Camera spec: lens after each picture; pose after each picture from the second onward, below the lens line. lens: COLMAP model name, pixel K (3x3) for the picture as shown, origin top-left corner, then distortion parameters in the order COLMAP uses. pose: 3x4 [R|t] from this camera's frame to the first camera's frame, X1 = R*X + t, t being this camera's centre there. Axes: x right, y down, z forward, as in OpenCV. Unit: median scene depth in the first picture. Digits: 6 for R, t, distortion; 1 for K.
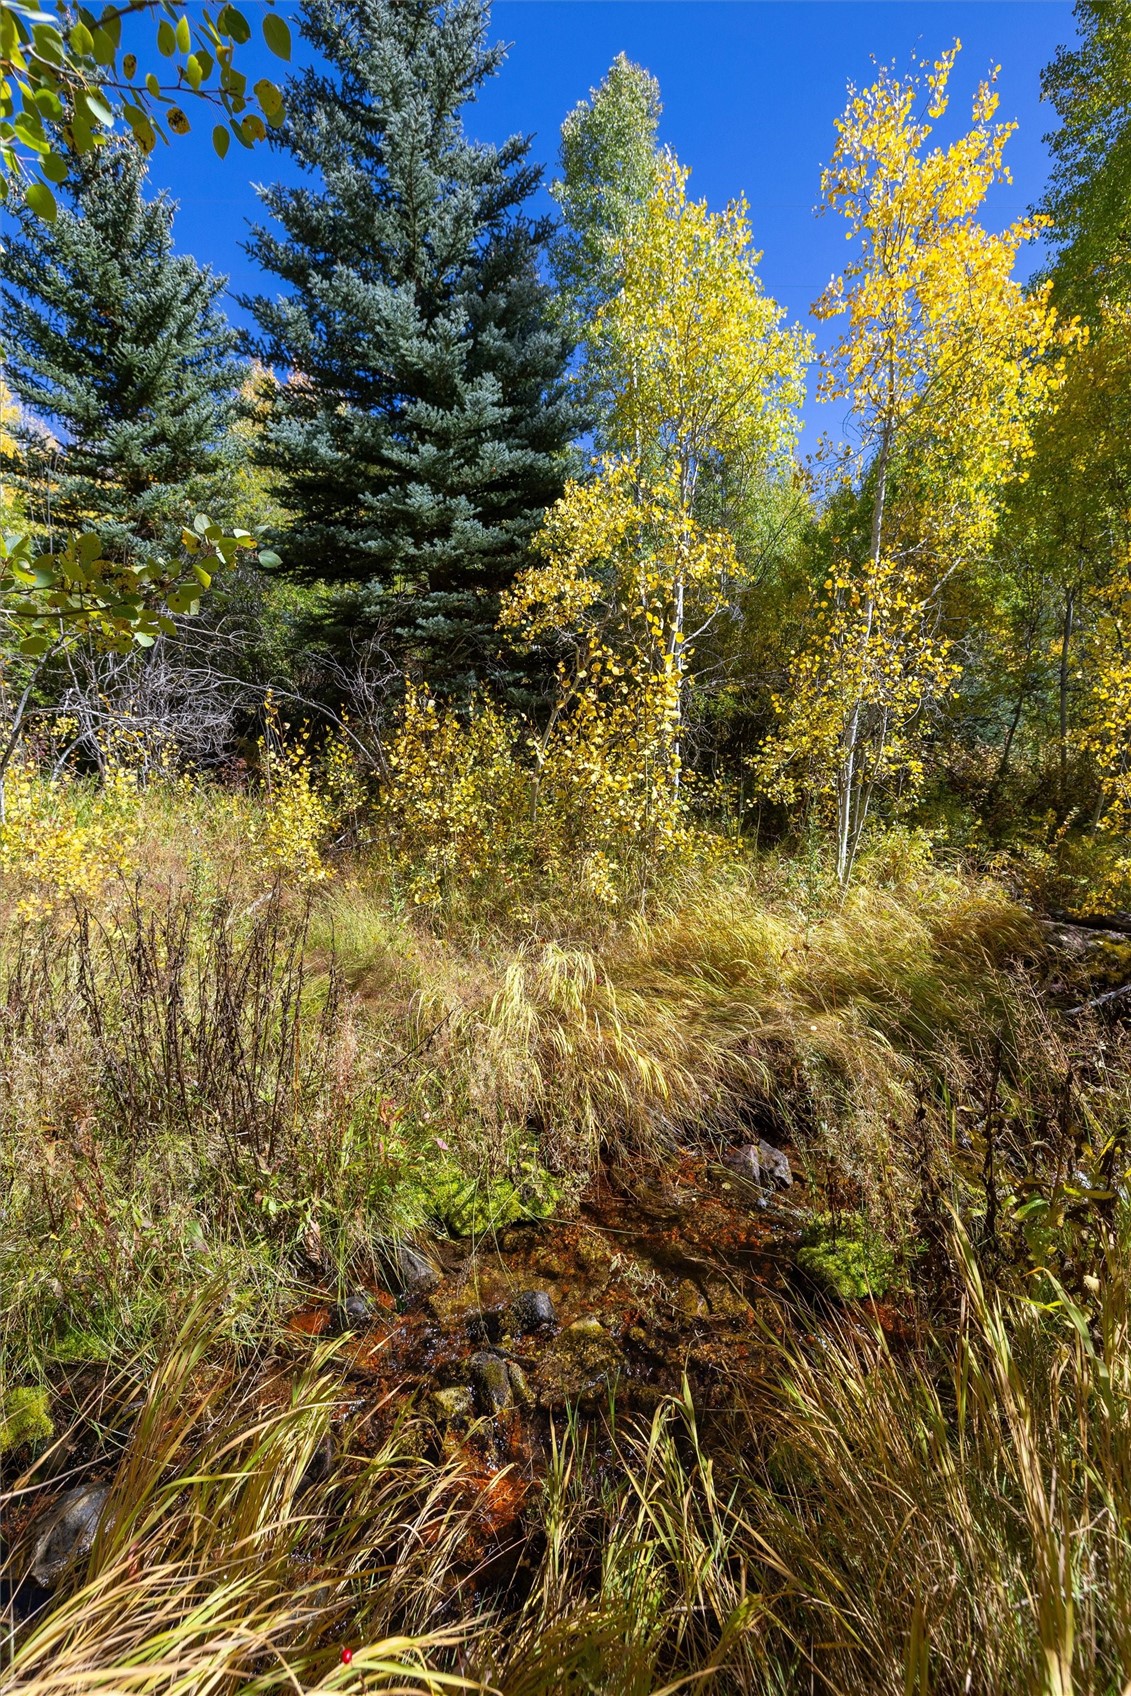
lens RADIAL K [[1032.7, 0, 588.1], [0, 1032.7, 777.7], [0, 0, 1]] dist [0.013429, 0.000491]
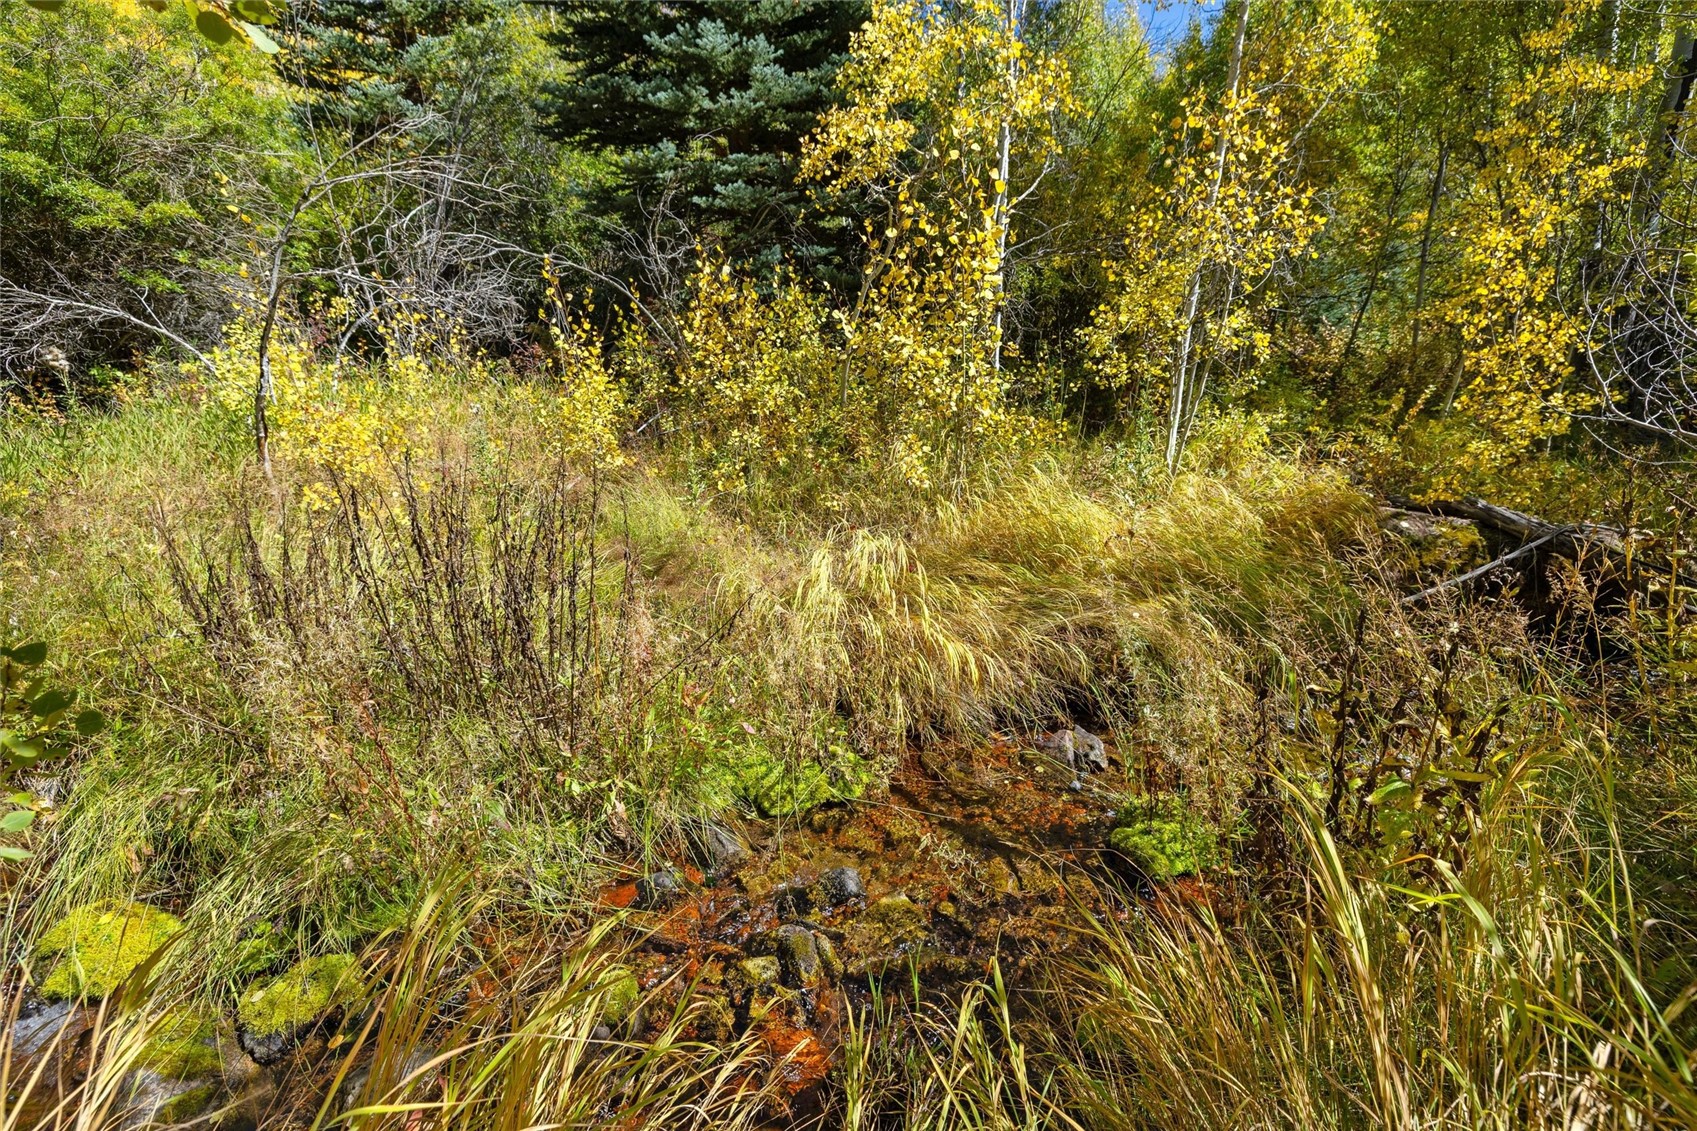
lens RADIAL K [[1458.5, 0, 847.3], [0, 1458.5, 573.6], [0, 0, 1]] dist [0.045676, -0.015098]
pose [[0.999810, -0.000282, -0.019495, -0.021630], [0.005047, 0.969553, 0.244830, -0.125097], [0.018833, -0.244882, 0.969370, -0.299970]]
